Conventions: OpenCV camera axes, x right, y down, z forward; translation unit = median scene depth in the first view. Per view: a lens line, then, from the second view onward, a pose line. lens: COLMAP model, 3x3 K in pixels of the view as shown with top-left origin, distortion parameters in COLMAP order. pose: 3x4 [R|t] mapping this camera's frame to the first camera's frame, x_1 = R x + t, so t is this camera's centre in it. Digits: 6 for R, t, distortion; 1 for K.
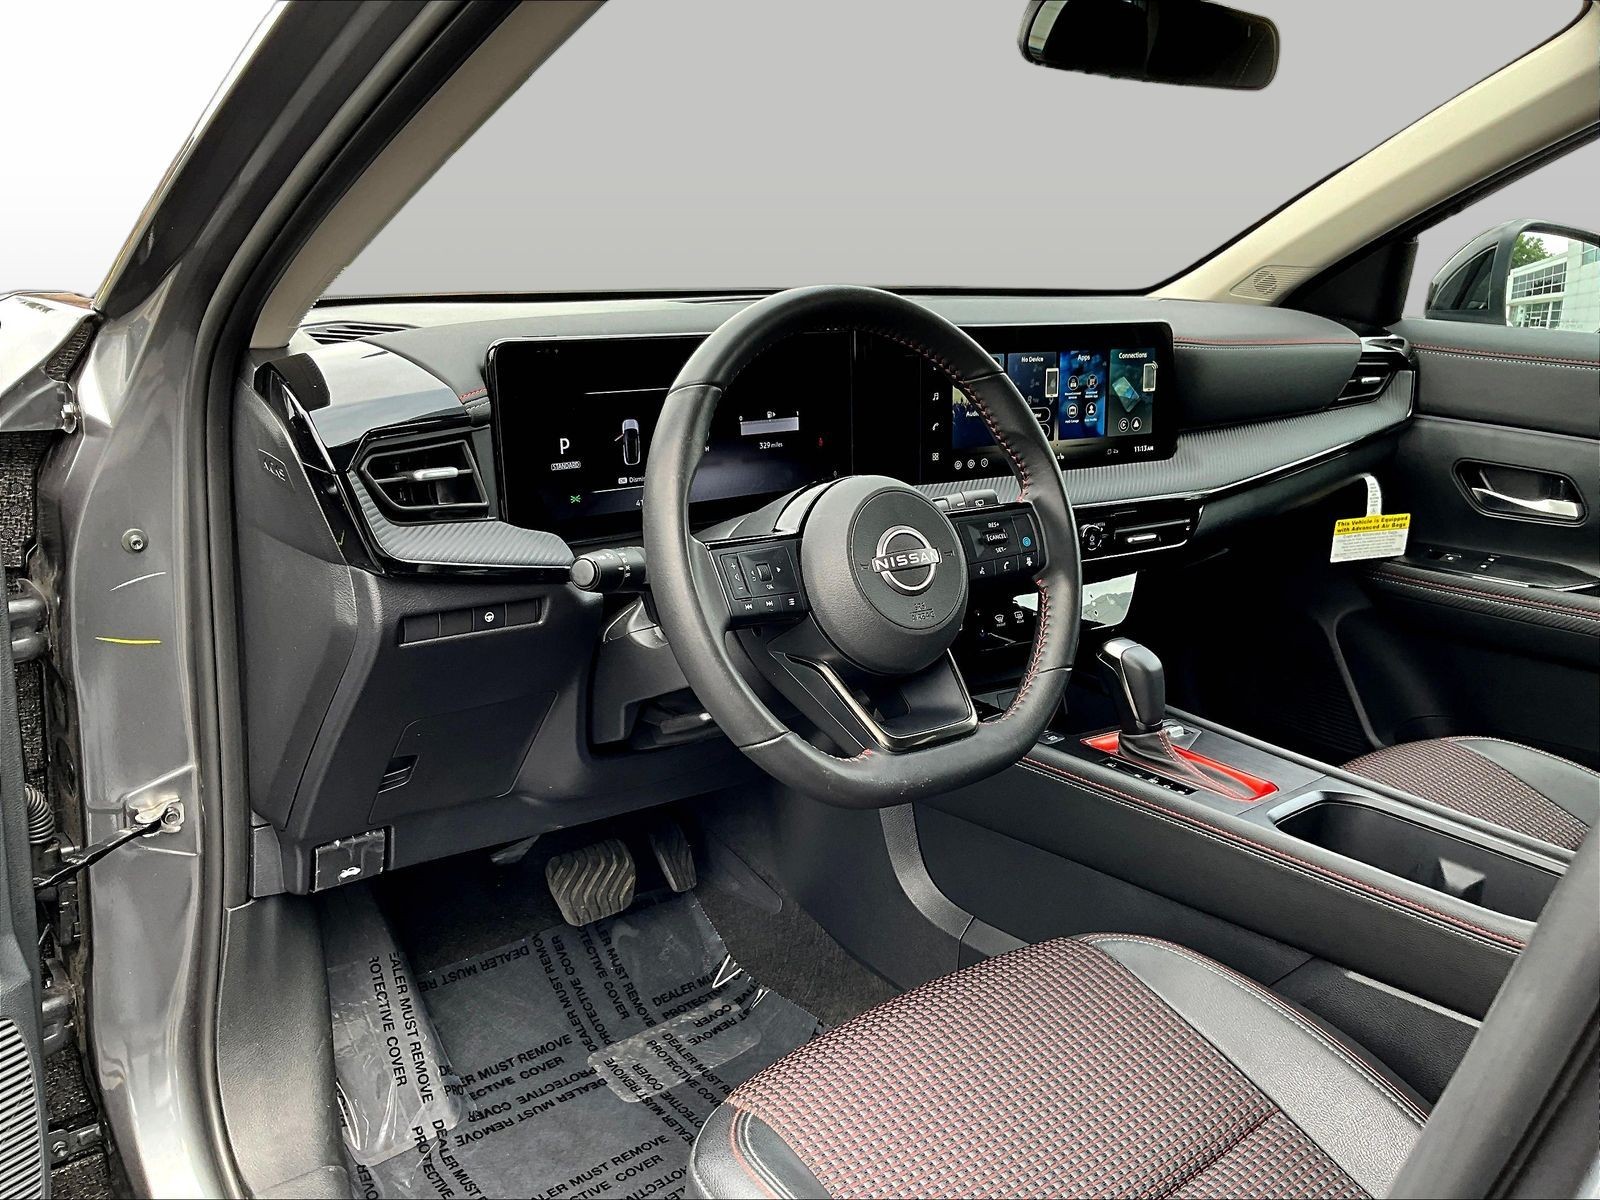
lens RADIAL K [[1340.4, 0, 792.9], [0, 1340.4, 606.9], [0, 0, 1]] dist [0.086007, -0.181933]
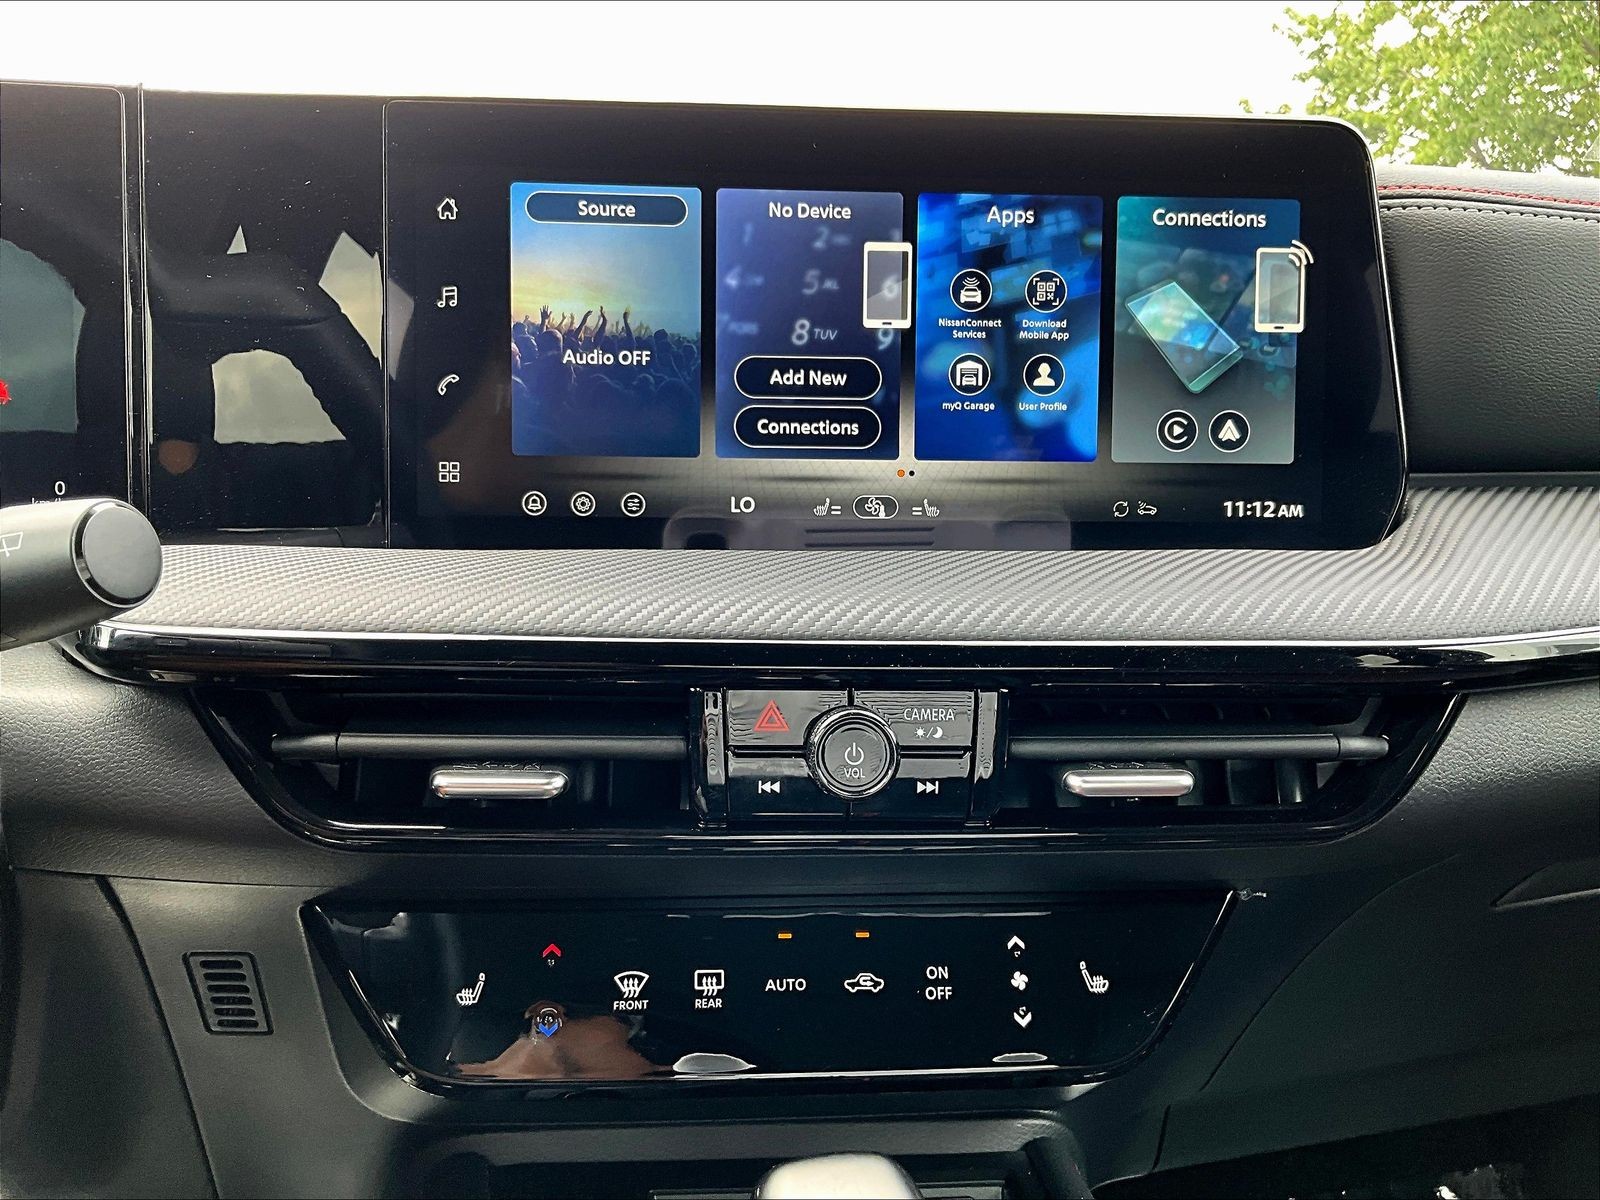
lens RADIAL K [[1340.4, 0, 798.0], [0, 1340.4, 598.1], [0, 0, 1]] dist [0.086007, -0.181933]
pose [[0.884090, 0.042621, -0.465370, 0.324896], [-0.119226, 0.983449, -0.136432, -0.041246], [0.451853, 0.176102, 0.874538, 0.698029]]
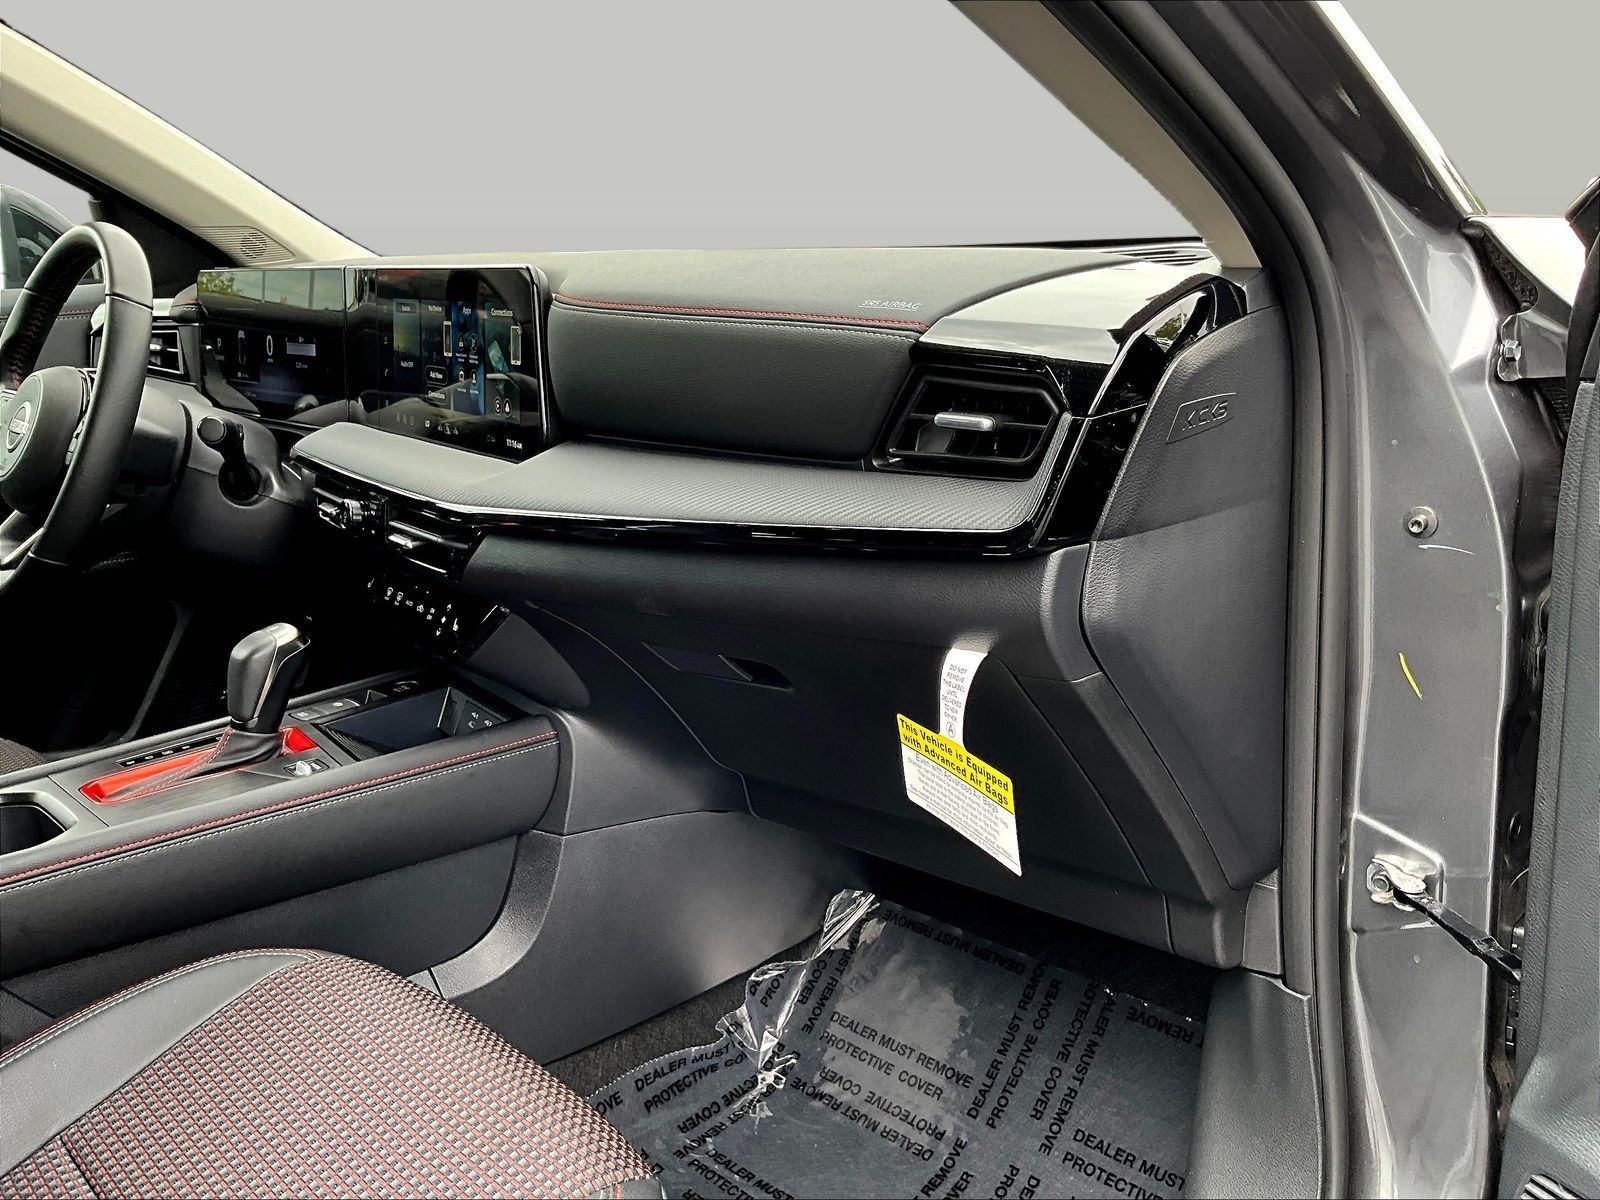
lens RADIAL K [[1340.4, 0, 787.2], [0, 1340.4, 594.3], [0, 0, 1]] dist [0.086007, -0.181933]
pose [[0.081568, 0.225699, -0.970776, 1.026908], [-0.238534, 0.950136, 0.200857, -0.228904], [0.967703, 0.215180, 0.131337, 1.104289]]
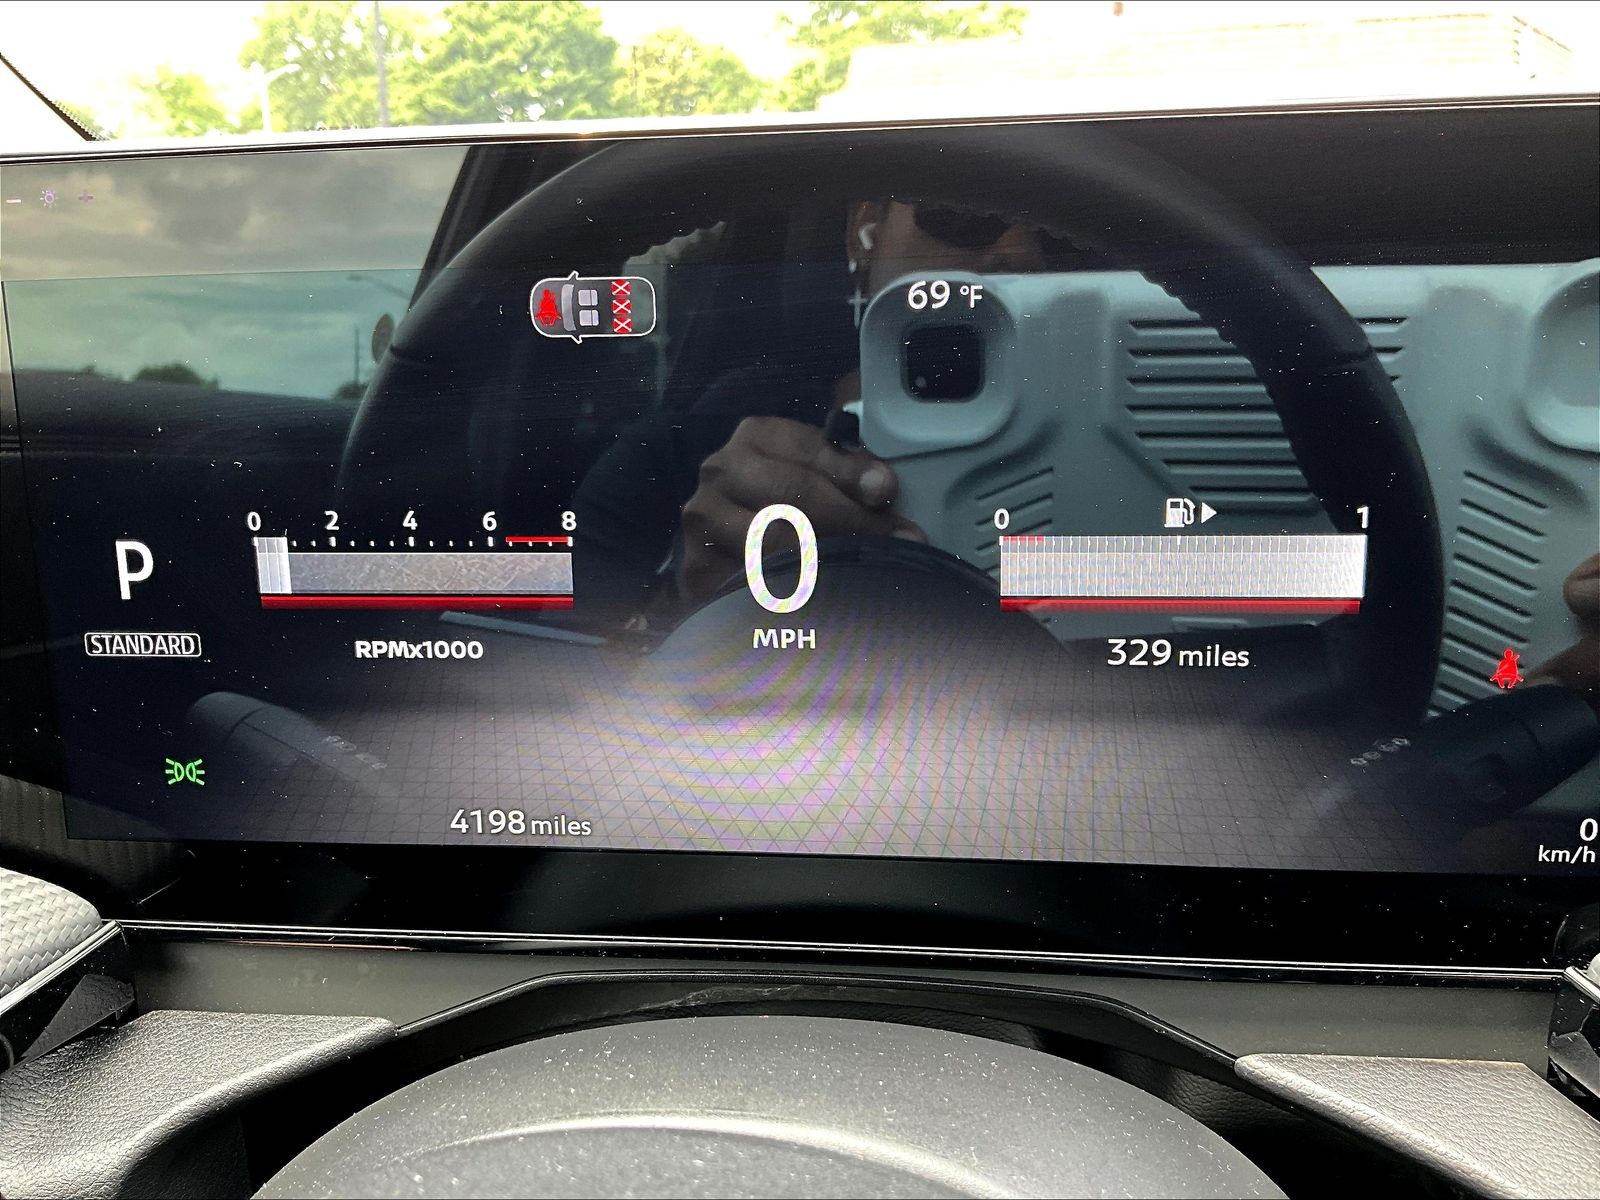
lens RADIAL K [[1340.4, 0, 796.1], [0, 1340.4, 603.7], [0, 0, 1]] dist [0.086007, -0.181933]
pose [[0.687163, 0.150693, -0.710703, 0.078640], [-0.154837, 0.986153, 0.059390, -0.112293], [0.709812, 0.069233, 0.700981, 0.687258]]
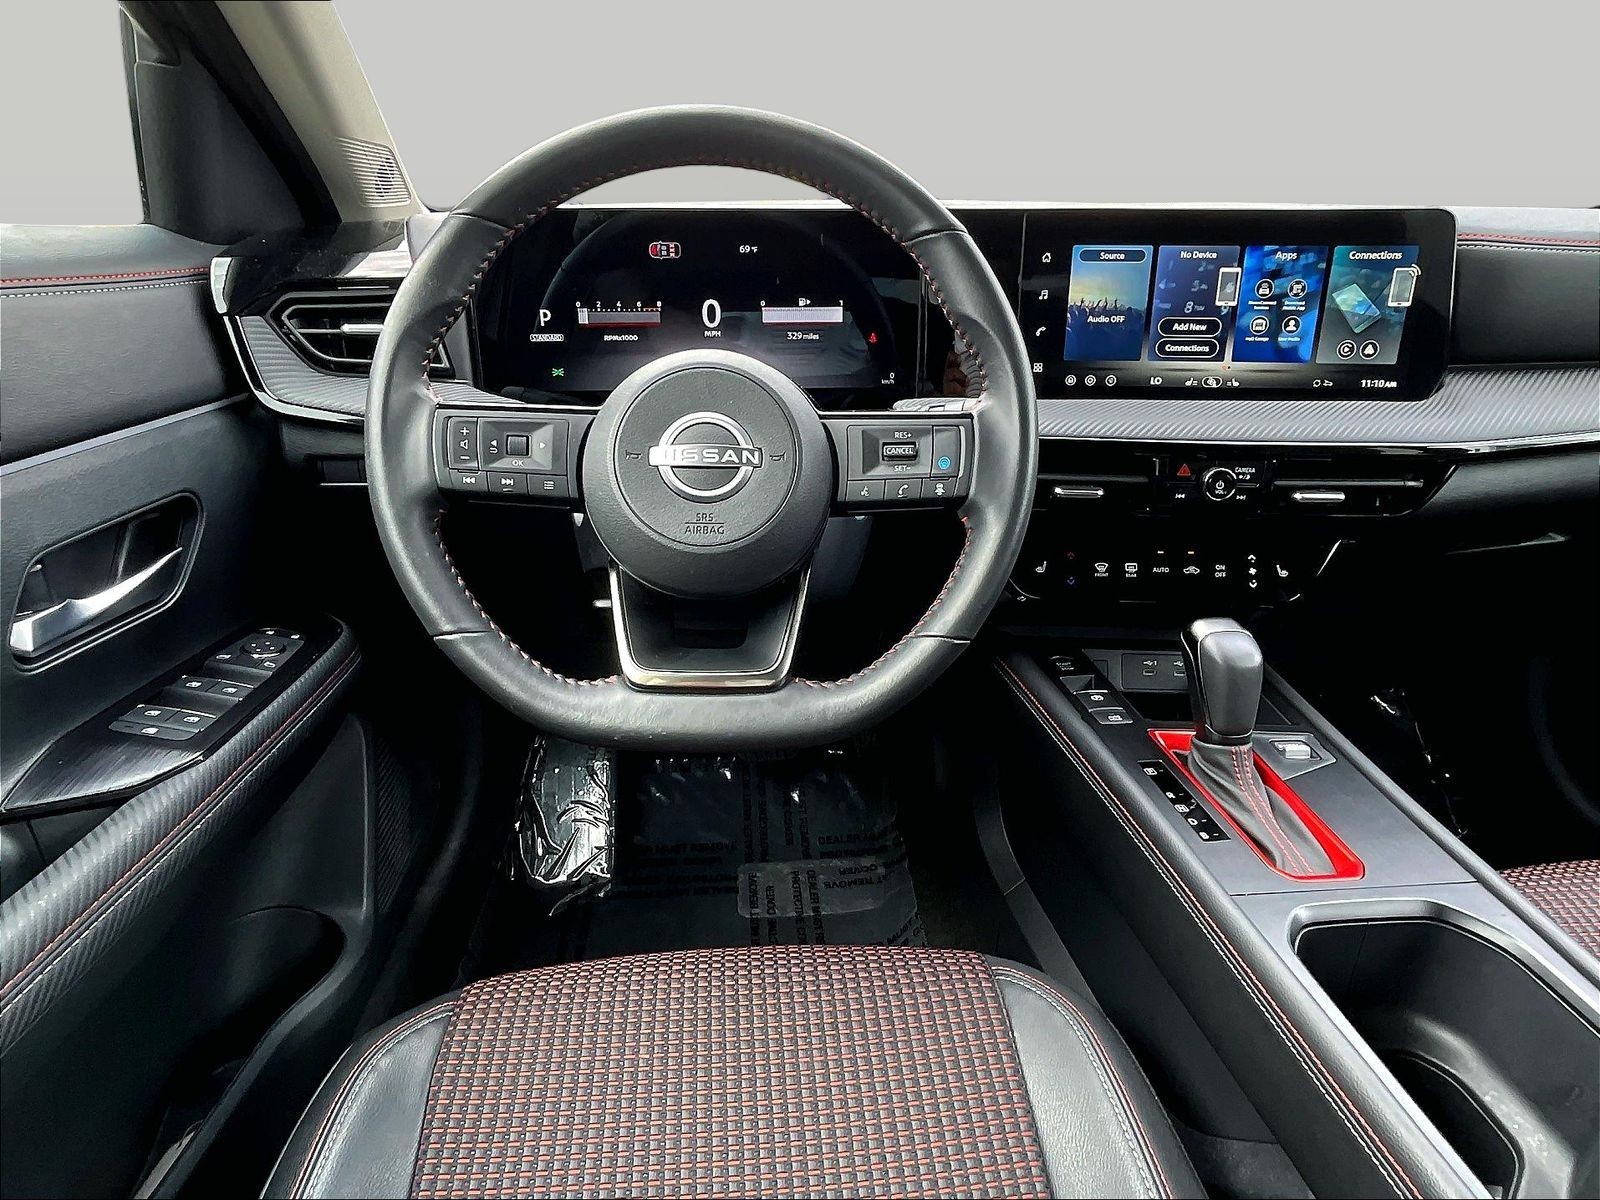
lens RADIAL K [[874.3, 0, 798.2], [0, 874.3, 590.9], [0, 0, 1]] dist [-0.012076, 0.005206]
pose [[0.817330, 0.189090, -0.544258, 0.292773], [-0.137630, 0.981342, 0.134261, -0.023842], [0.559491, -0.034829, 0.828104, 0.417422]]
